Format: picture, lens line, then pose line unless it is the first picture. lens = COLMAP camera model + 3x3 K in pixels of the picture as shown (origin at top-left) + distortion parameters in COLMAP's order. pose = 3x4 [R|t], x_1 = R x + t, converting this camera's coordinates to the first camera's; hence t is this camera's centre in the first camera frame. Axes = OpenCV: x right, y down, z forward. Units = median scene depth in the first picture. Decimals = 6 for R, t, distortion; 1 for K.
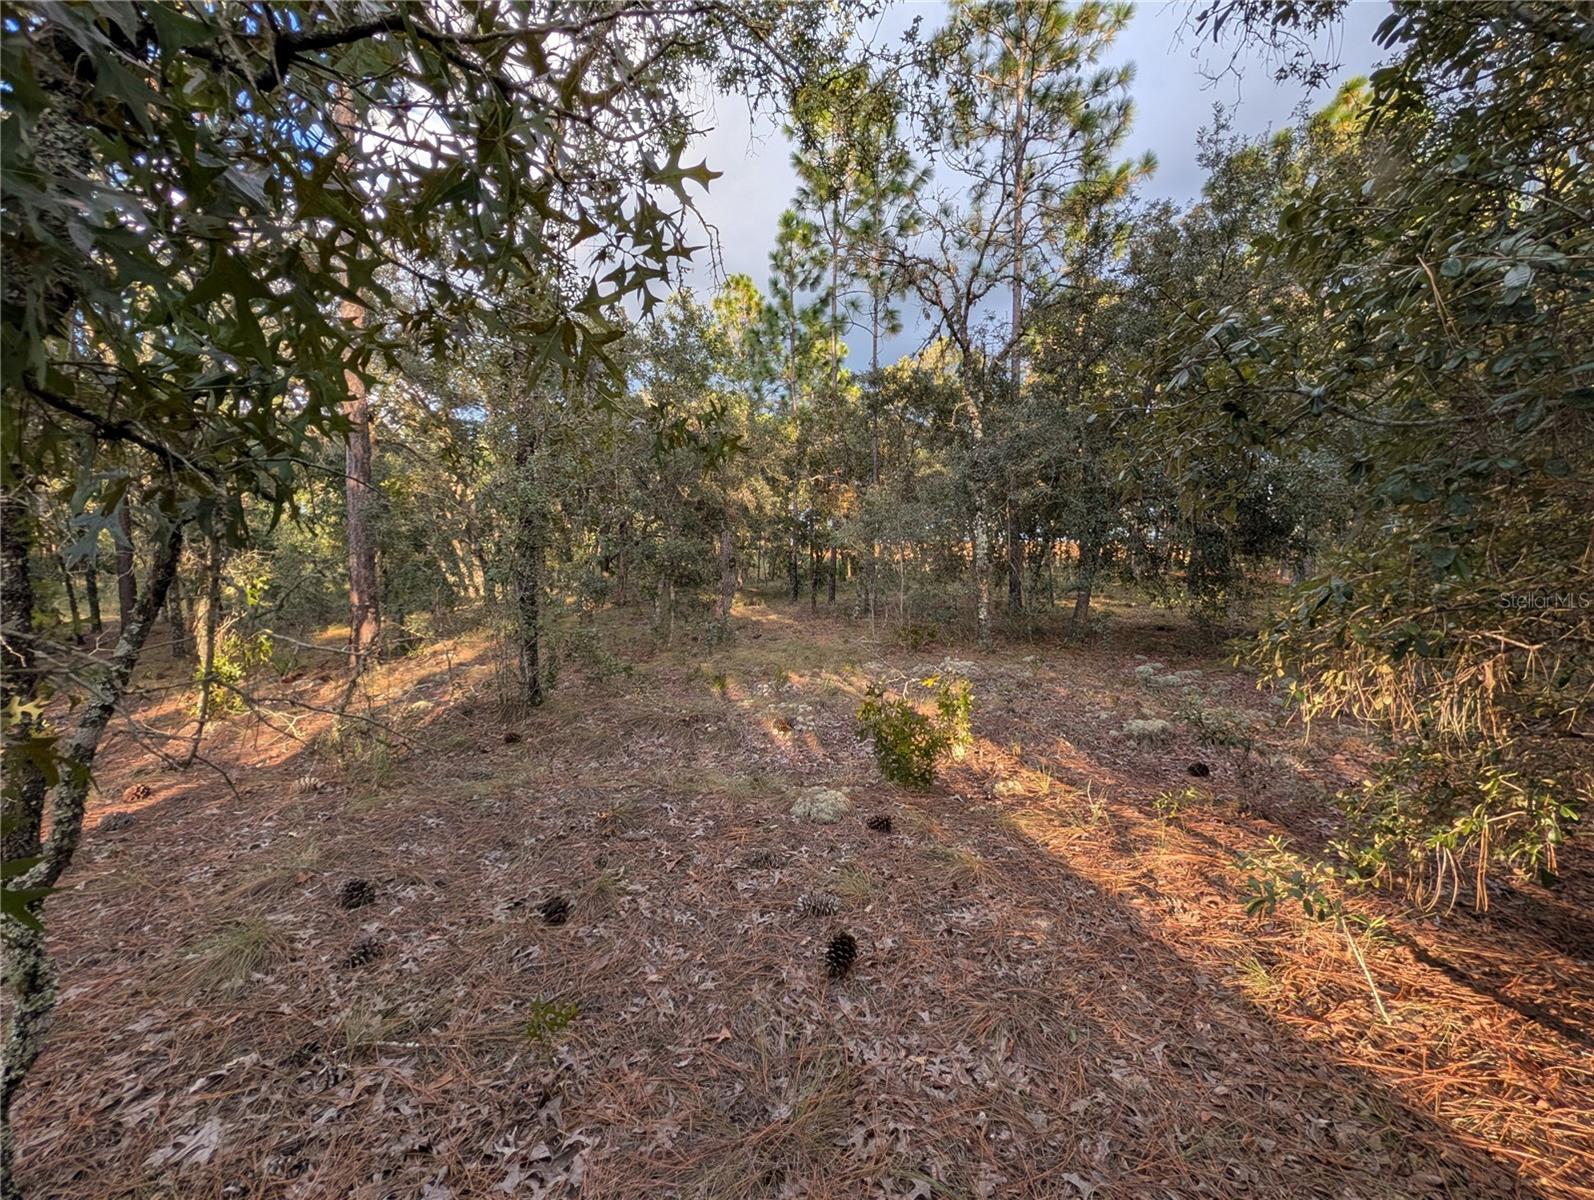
lens RADIAL K [[559.5, 0, 792.2], [0, 559.5, 592.9], [0, 0, 1]] dist [-0.000154, -0.000004]
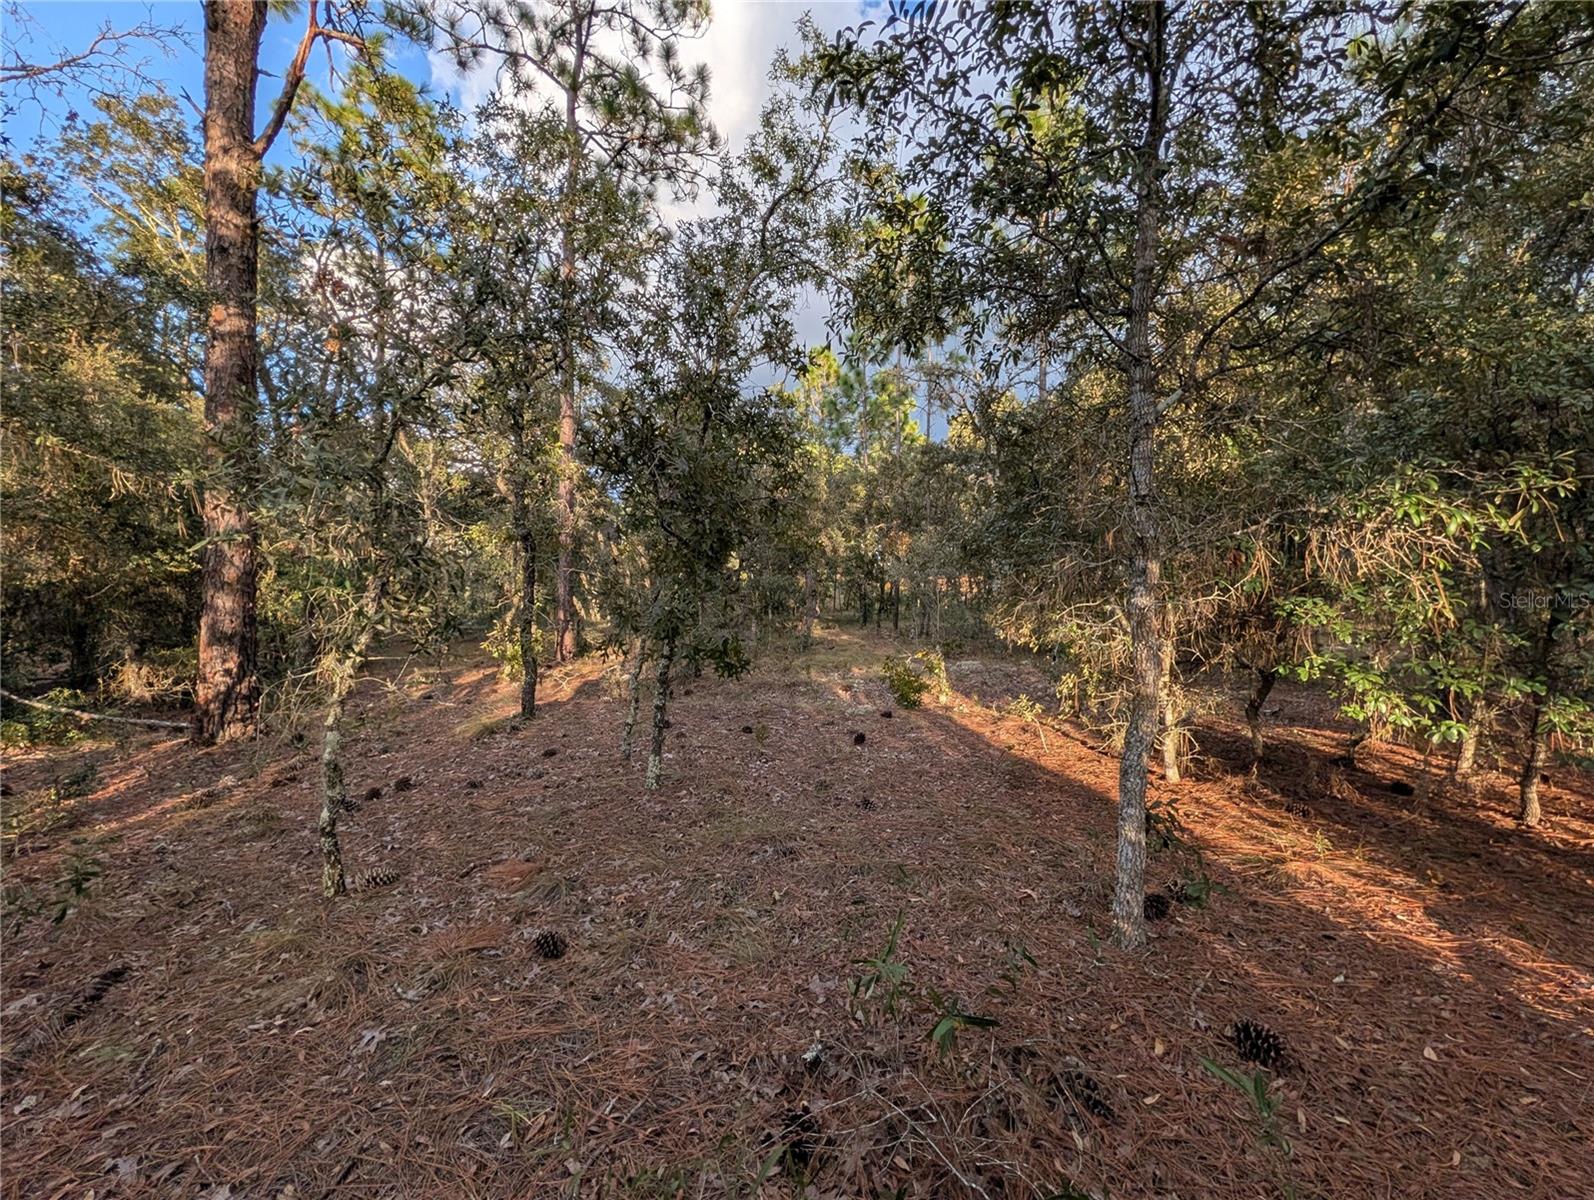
lens RADIAL K [[559.5, 0, 797.0], [0, 559.5, 596.2], [0, 0, 1]] dist [-0.000154, -0.000004]
pose [[0.991792, 0.007338, -0.127651, 0.018220], [-0.013889, 0.998627, -0.050506, 0.015814], [0.127105, 0.051865, 0.990532, -0.245637]]
